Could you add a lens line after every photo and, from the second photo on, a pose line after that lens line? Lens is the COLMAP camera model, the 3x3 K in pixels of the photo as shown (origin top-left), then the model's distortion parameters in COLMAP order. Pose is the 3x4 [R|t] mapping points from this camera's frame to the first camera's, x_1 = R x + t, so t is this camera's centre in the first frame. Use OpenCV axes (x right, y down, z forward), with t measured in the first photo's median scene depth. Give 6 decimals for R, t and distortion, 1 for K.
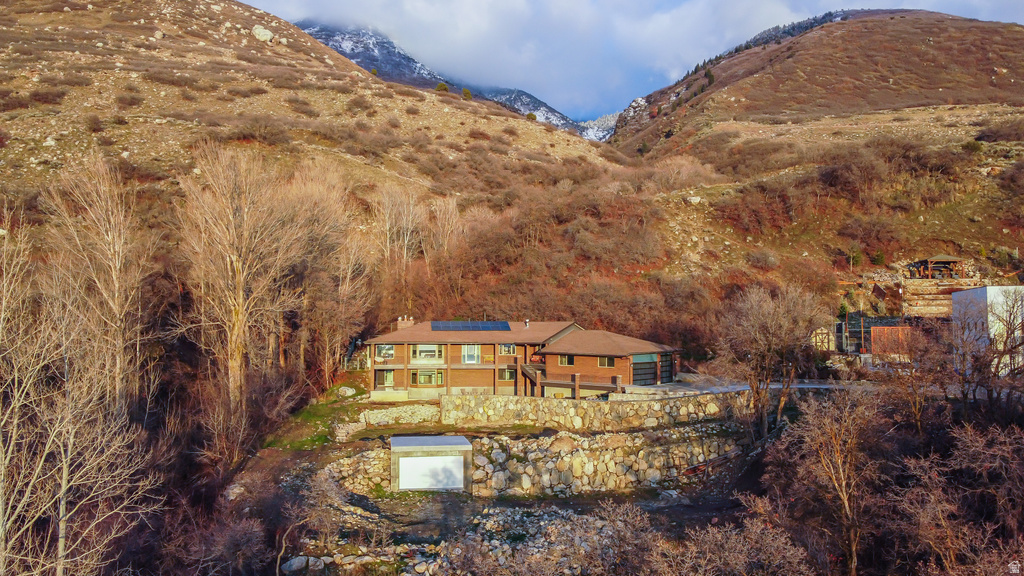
lens RADIAL K [[790.9, 0, 505.7], [0, 790.9, 286.0], [0, 0, 1]] dist [-0.006877, 0.041358]
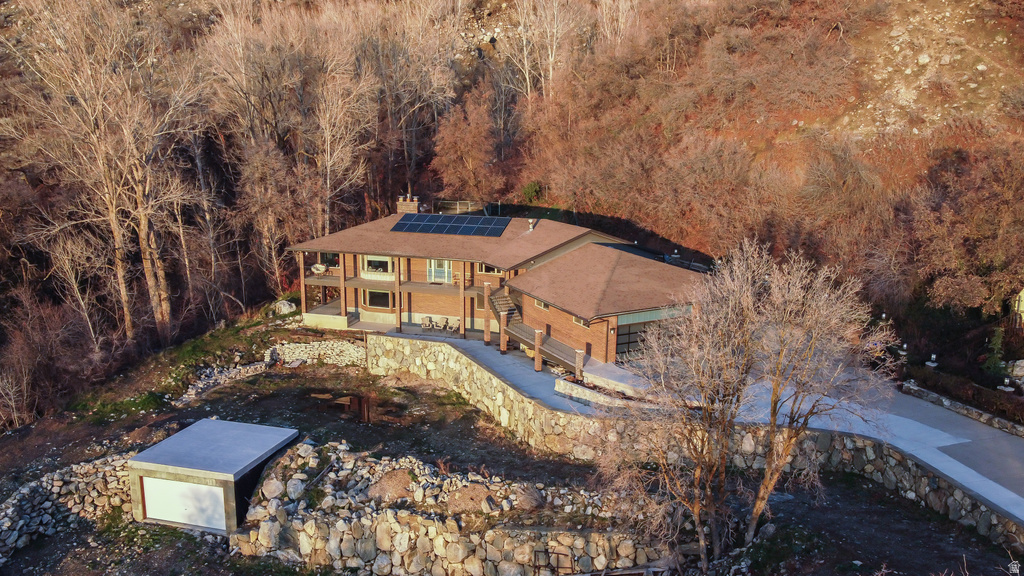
lens RADIAL K [[810.7, 0, 503.2], [0, 810.7, 289.2], [0, 0, 1]] dist [0.003722, 0.011776]
pose [[0.903656, 0.094563, -0.417688, 0.308784], [0.021008, 0.964355, 0.263777, -0.083760], [0.427743, -0.247138, 0.869459, 0.413761]]
